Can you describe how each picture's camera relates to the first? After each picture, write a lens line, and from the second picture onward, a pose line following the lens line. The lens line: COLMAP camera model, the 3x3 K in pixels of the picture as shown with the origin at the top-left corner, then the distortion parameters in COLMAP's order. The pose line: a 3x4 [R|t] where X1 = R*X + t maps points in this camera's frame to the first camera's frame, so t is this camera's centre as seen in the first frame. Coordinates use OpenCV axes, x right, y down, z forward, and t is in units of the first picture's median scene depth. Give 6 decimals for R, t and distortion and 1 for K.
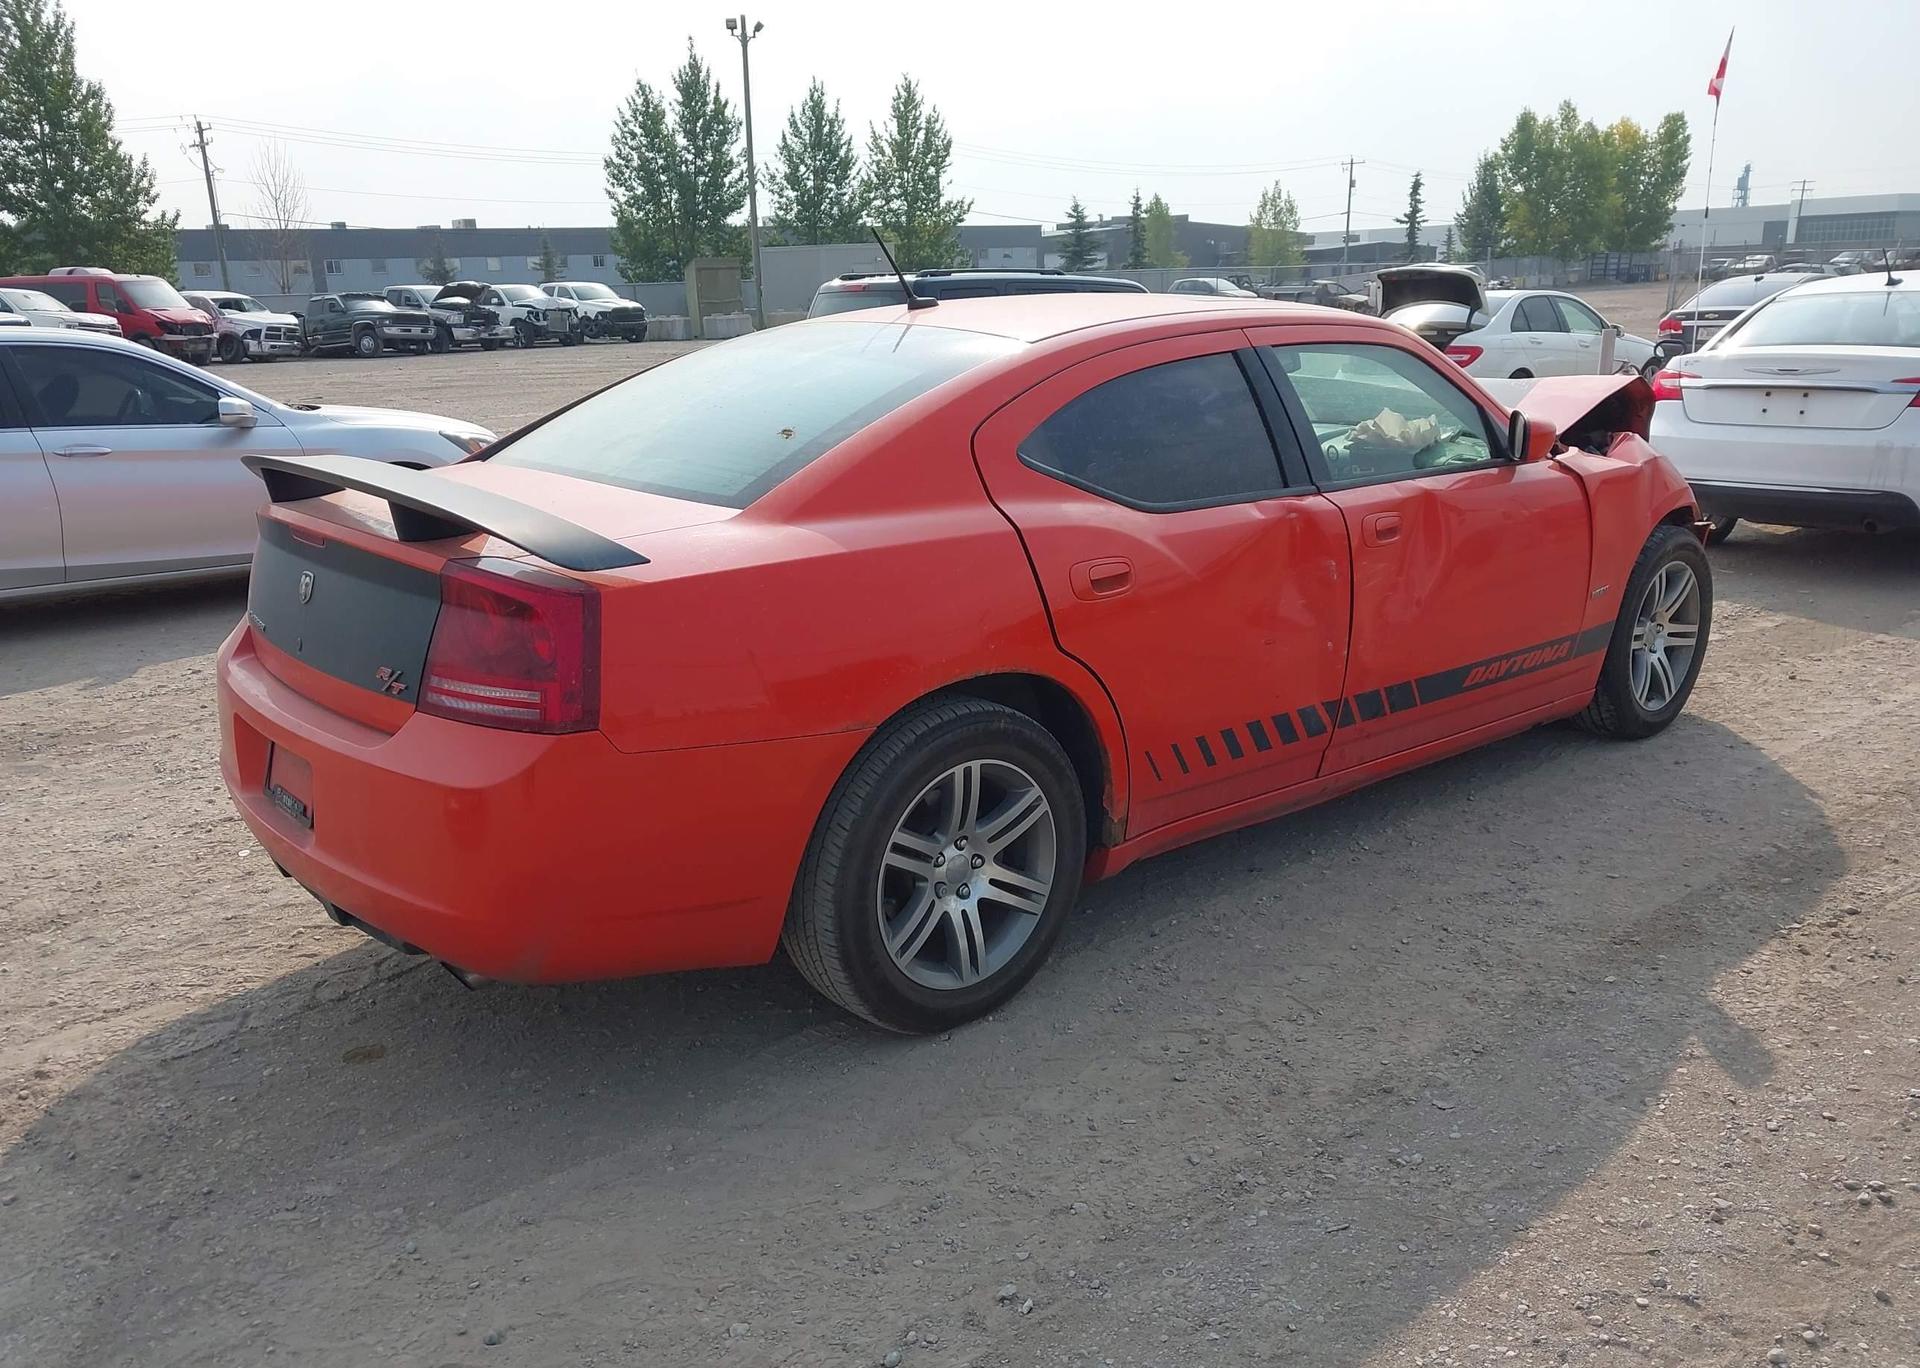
lens RADIAL K [[1545.4, 0, 960.0], [0, 1545.4, 684.0], [0, 0, 1]] dist [-0.005083, 0.017608]
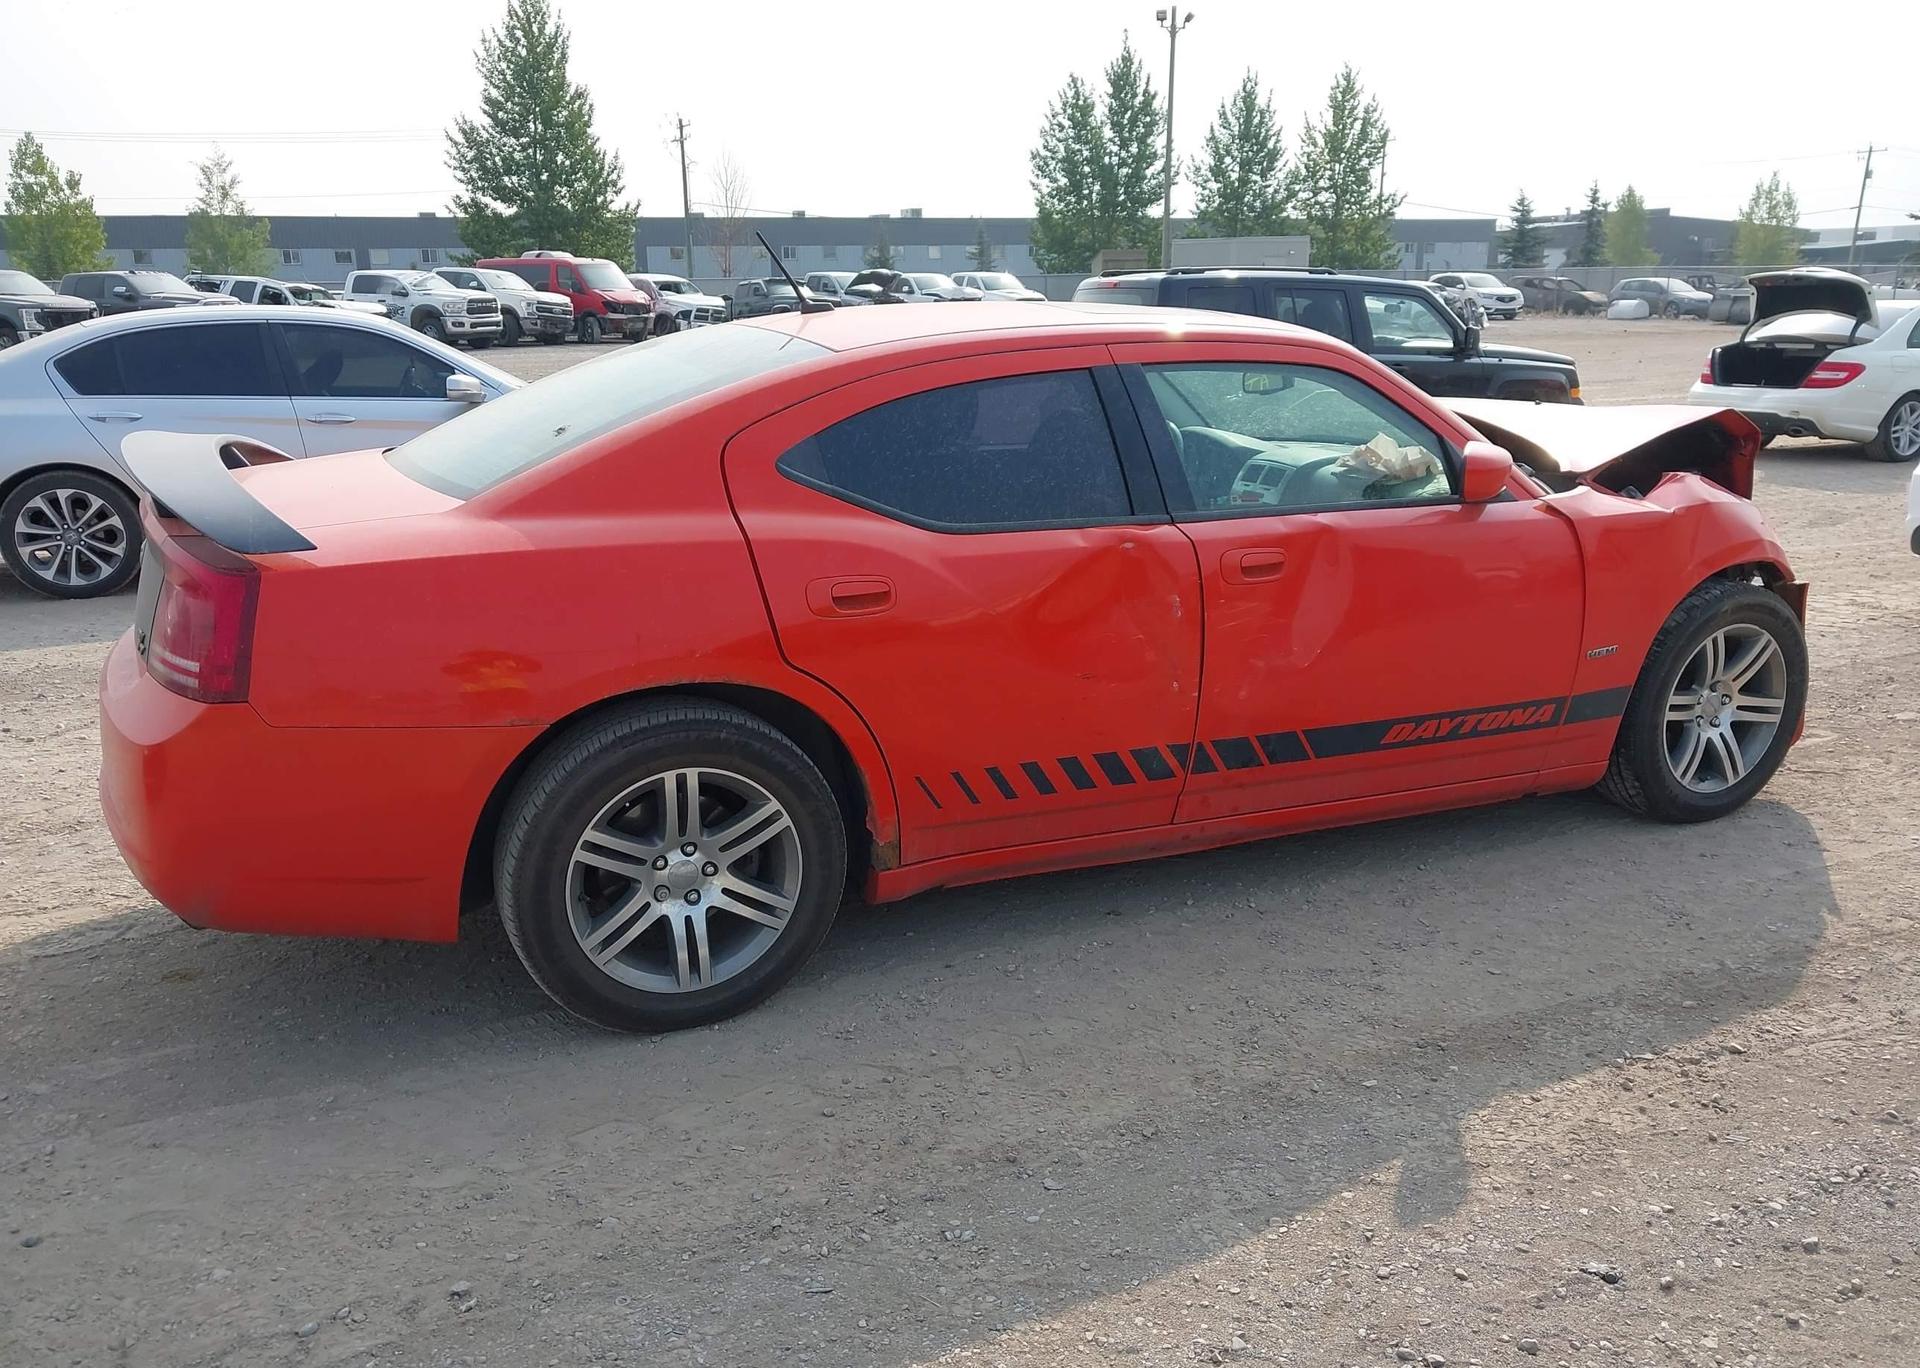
lens RADIAL K [[1545.4, 0, 960.0], [0, 1545.4, 684.0], [0, 0, 1]] dist [-0.005083, 0.017608]
pose [[0.960645, 0.087253, -0.263719, 0.032324], [-0.085836, 0.996166, 0.016913, -0.002701], [0.264184, 0.006389, 0.964451, 0.005742]]
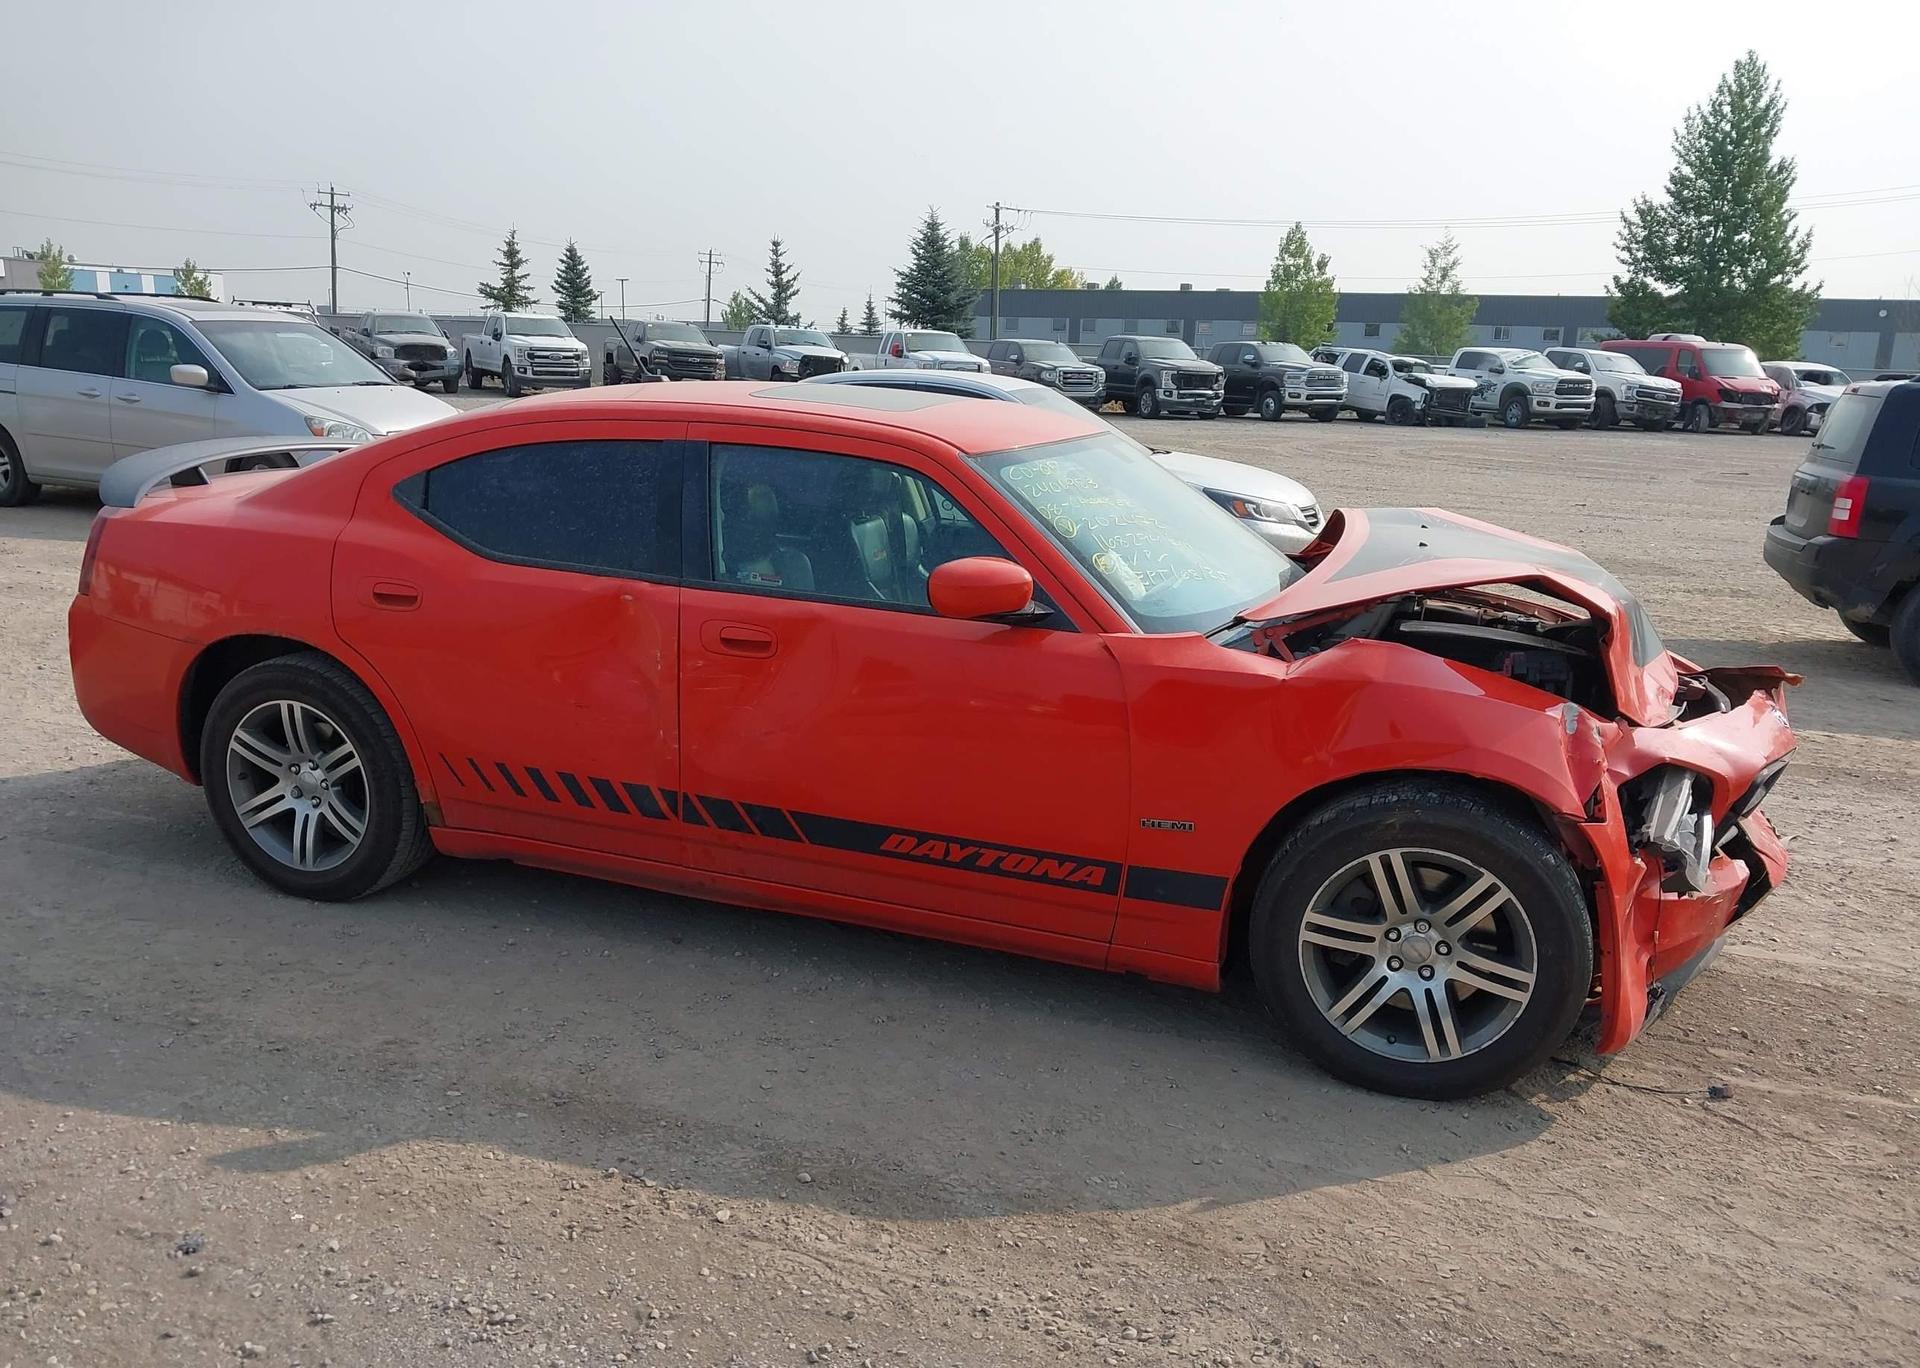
lens RADIAL K [[1535.3, 0, 960.0], [0, 1535.3, 684.0], [0, 0, 1]] dist [0.043090, -0.074701]
pose [[0.499889, 0.228367, -0.835440, 0.105641], [-0.262049, 0.959279, 0.105420, -0.019245], [0.825495, 0.166228, 0.539376, 0.055061]]
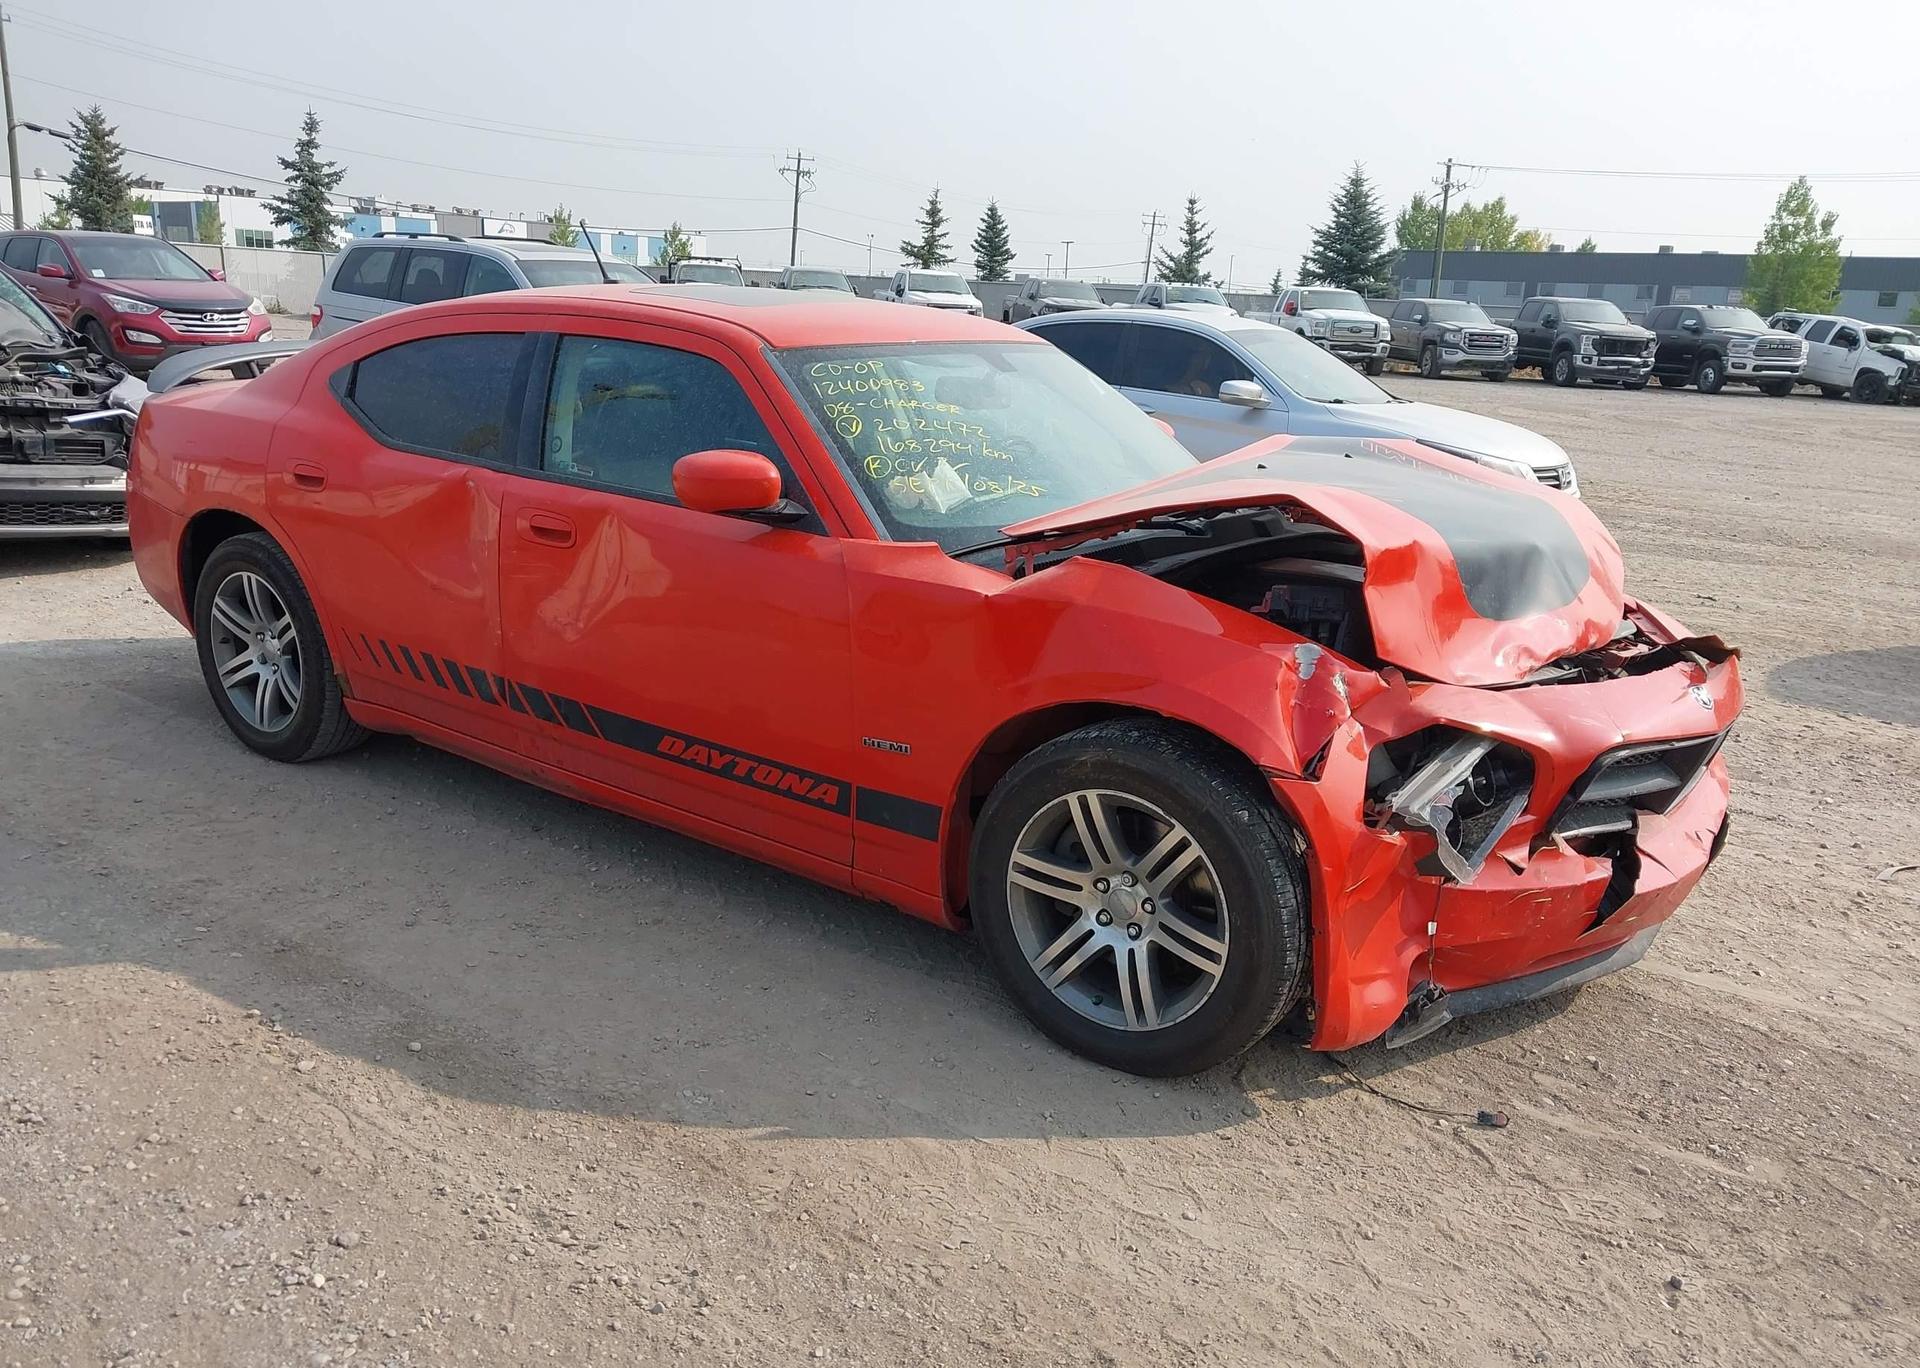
lens RADIAL K [[1542.8, 0, 960.0], [0, 1542.8, 684.0], [0, 0, 1]] dist [0.010668, -0.009054]
pose [[0.234782, 0.275843, -0.932088, 0.116138], [-0.293621, 0.934224, 0.202516, -0.025767], [0.926641, 0.226134, 0.300332, 0.088953]]
